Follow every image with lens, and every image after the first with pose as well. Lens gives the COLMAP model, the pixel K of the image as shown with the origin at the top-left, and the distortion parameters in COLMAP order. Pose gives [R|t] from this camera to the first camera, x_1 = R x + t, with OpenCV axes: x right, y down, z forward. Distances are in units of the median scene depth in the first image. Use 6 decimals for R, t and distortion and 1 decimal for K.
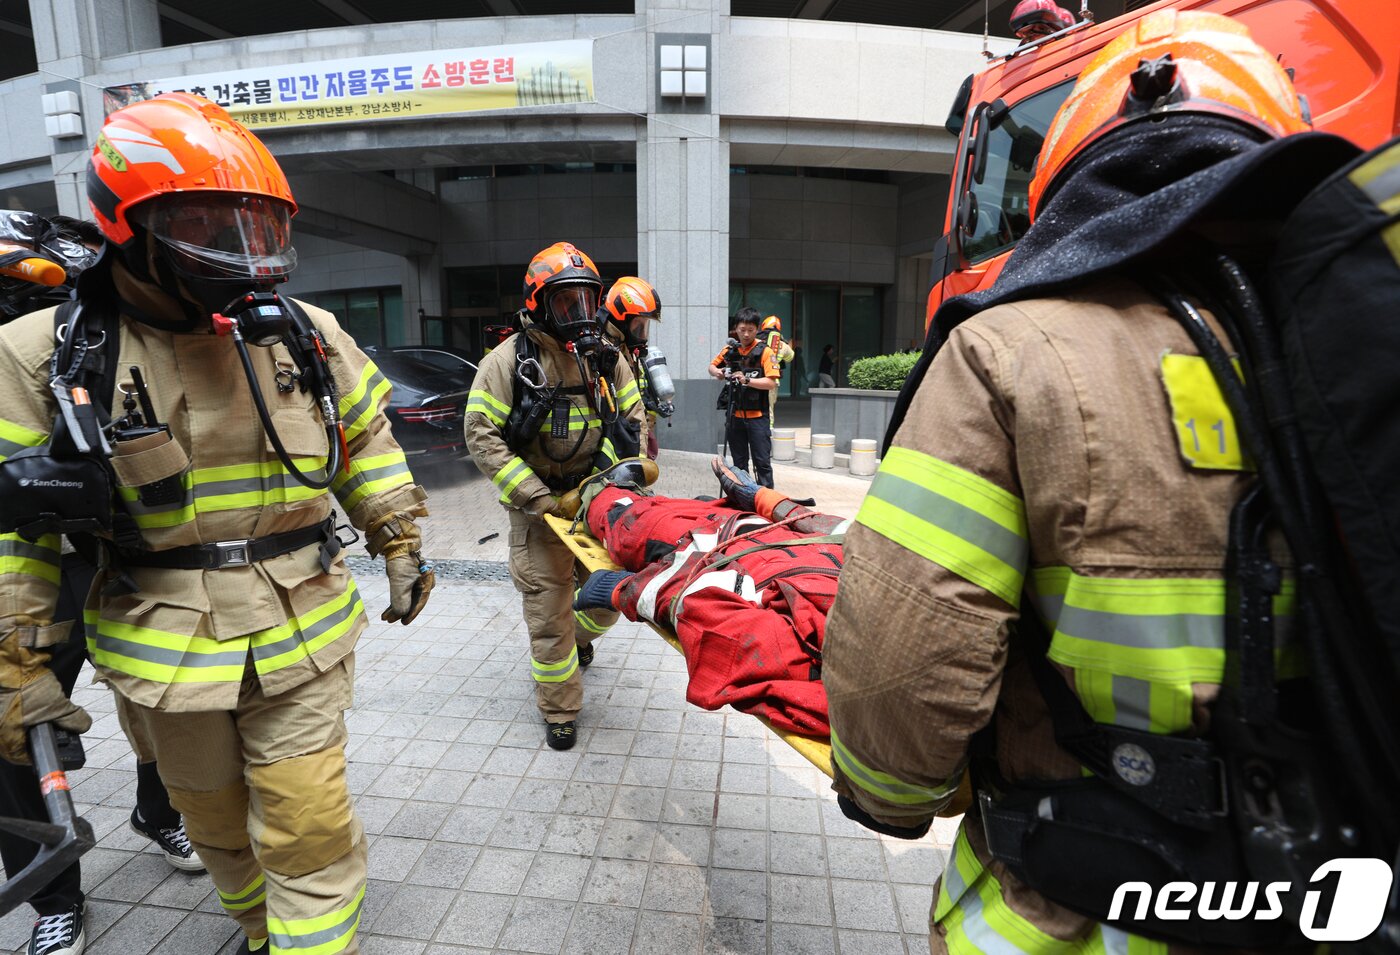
lens RADIAL K [[630.2, 0, 634.2], [0, 630.2, 483.4], [0, 0, 1]] dist [-0.042054, 0.018167]
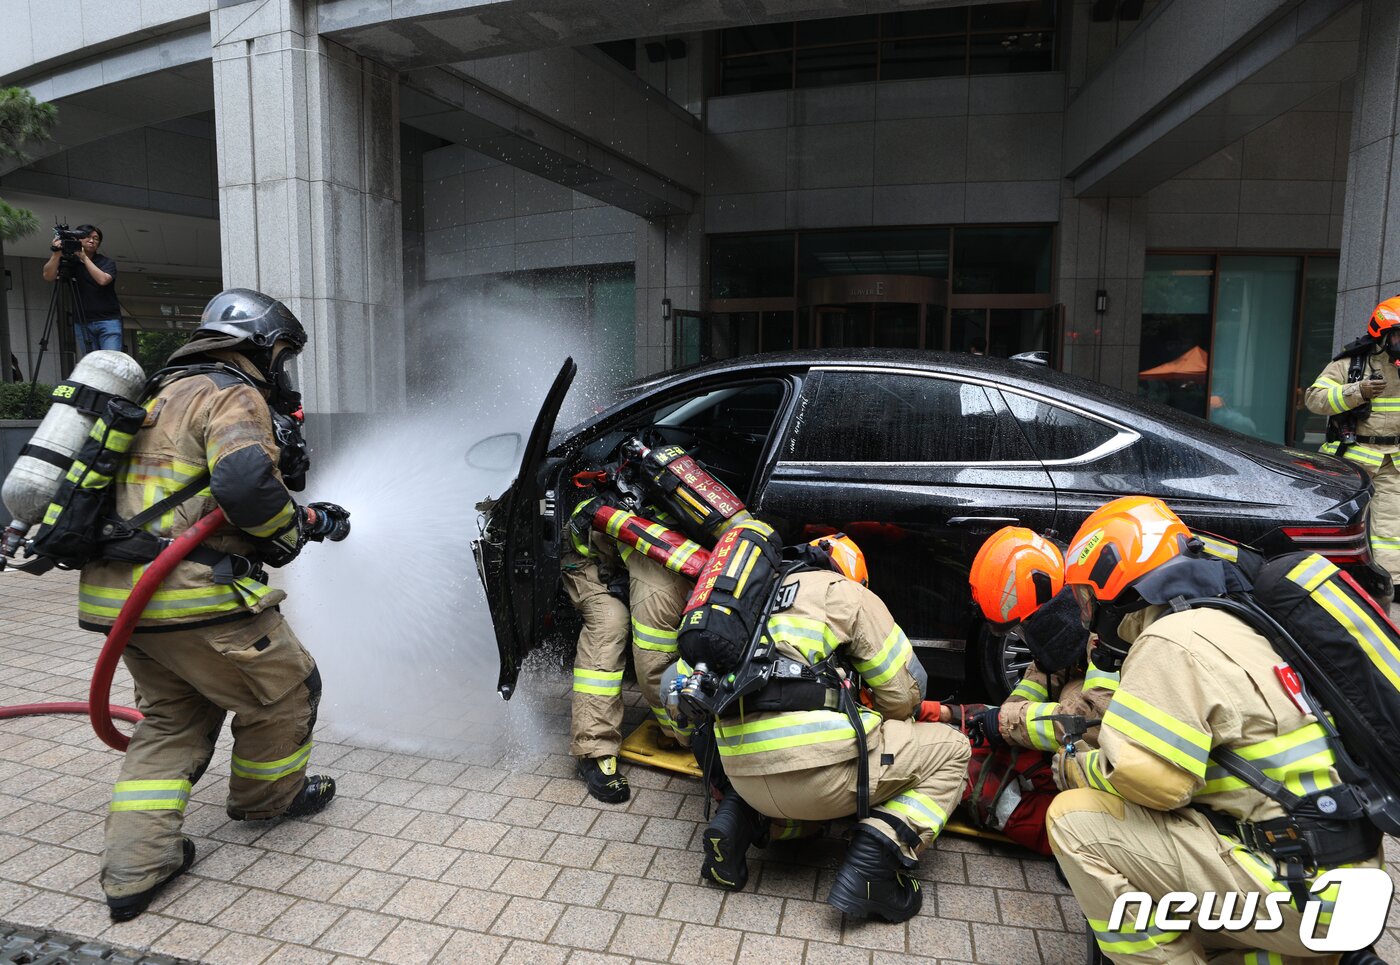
lens RADIAL K [[875.4, 0, 716.4], [0, 875.4, 483.9], [0, 0, 1]] dist [-0.018818, 0.021662]
pose [[0.992975, 0.019545, -0.116696, -0.448876], [-0.027799, 0.997192, -0.069529, -0.077311], [0.115010, 0.072285, 0.990731, 0.346478]]
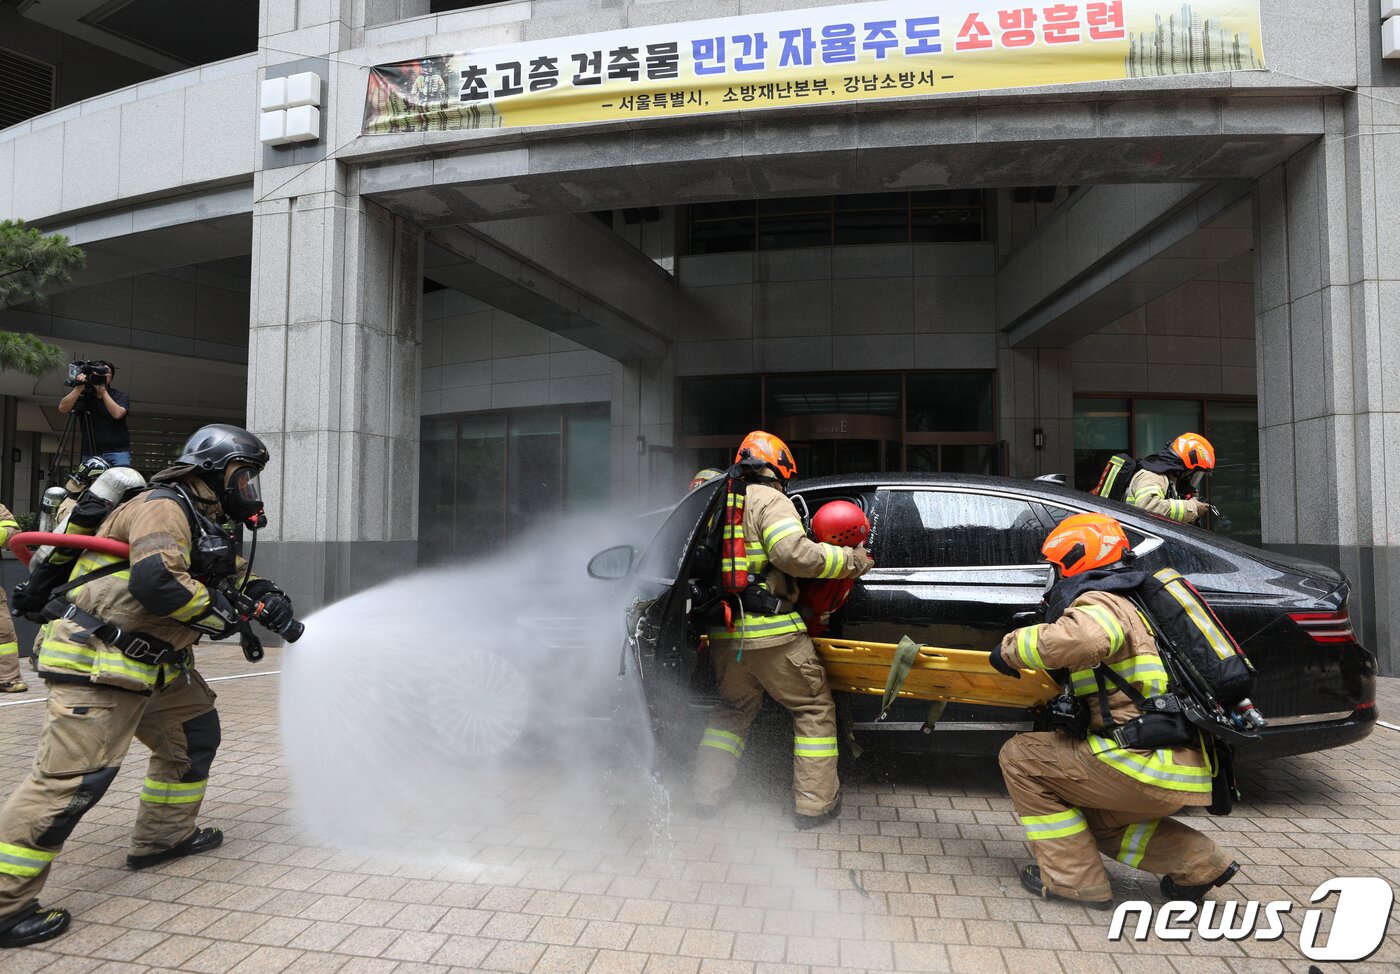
lens RADIAL K [[856.3, 0, 738.8], [0, 856.3, 489.2], [0, 0, 1]] dist [-0.016867, 0.015066]
pose [[0.999898, -0.001771, -0.014193, -0.526478], [-0.001373, 0.975840, -0.218483, -0.058153], [0.014237, 0.218480, 0.975738, 0.298771]]
